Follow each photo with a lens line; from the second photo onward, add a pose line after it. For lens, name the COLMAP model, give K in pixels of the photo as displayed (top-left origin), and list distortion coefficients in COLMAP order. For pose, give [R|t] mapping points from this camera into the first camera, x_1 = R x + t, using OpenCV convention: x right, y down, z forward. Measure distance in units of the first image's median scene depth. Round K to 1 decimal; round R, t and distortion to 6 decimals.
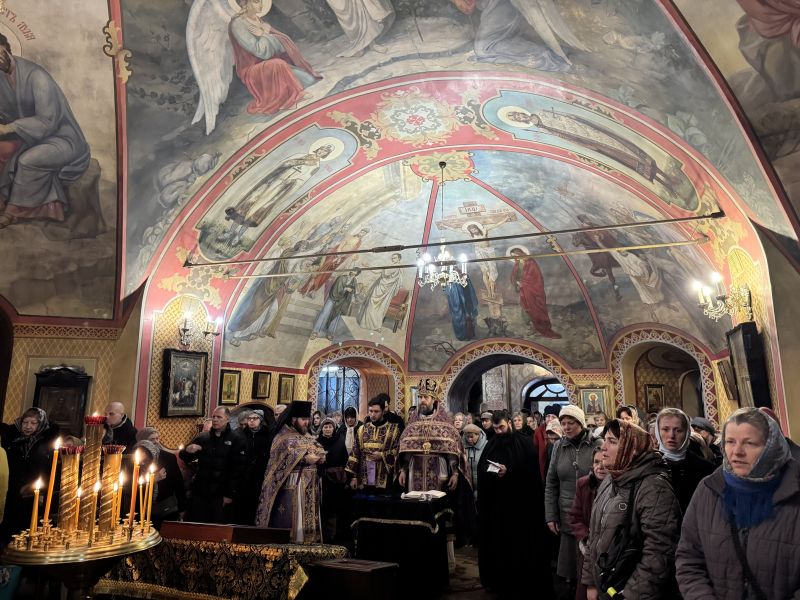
lens RADIAL K [[563.7, 0, 402.1], [0, 563.7, 296.1], [0, 0, 1]] dist [0.075520, -0.071475]
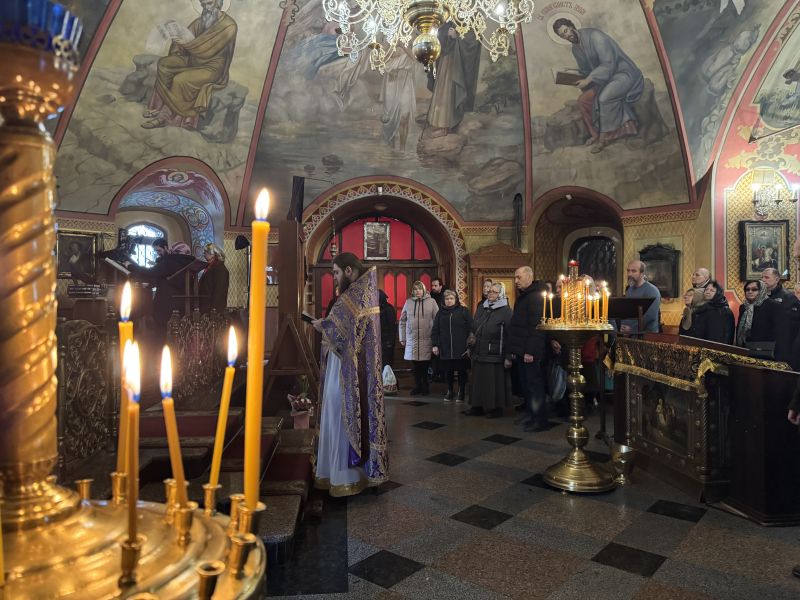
lens RADIAL K [[563.7, 0, 402.6], [0, 563.7, 299.0], [0, 0, 1]] dist [0.075520, -0.071475]
pose [[0.461174, -0.004636, -0.887297, 0.223858], [0.185866, 0.978306, 0.091493, 0.012848], [0.867624, -0.207113, 0.452031, -0.089769]]
